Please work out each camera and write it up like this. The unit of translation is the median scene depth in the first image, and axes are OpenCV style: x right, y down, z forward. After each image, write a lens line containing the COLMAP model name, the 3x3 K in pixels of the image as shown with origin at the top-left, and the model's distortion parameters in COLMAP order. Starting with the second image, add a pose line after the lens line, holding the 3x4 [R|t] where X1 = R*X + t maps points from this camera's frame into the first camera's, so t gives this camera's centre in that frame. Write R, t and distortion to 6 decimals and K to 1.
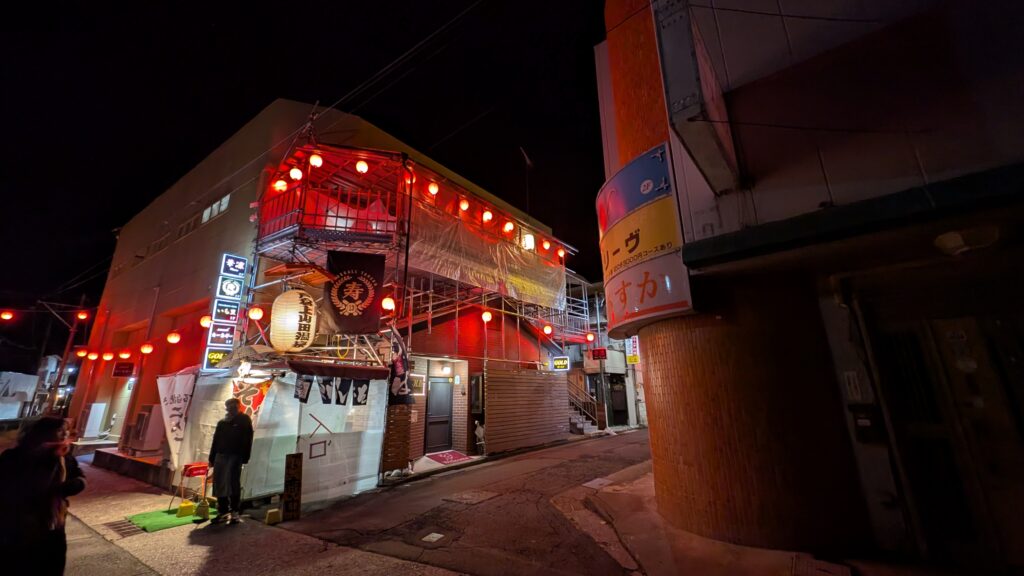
lens RADIAL K [[381.9, 0, 509.8], [0, 381.9, 288.2], [0, 0, 1]] dist [0.022375, -0.000035]
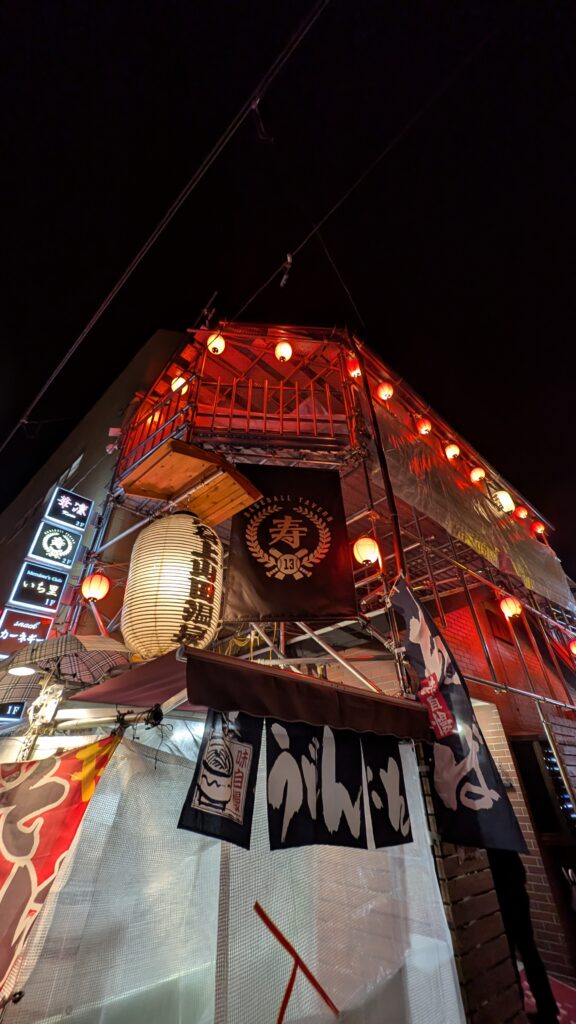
lens RADIAL K [[381.9, 0, 287.3], [0, 381.9, 511.5], [0, 0, 1]] dist [0.022375, -0.000035]
pose [[0.987966, -0.088875, -0.126585, -0.353912], [0.041490, 0.940714, -0.336653, 0.146512], [0.149000, 0.327350, 0.933081, 0.558708]]
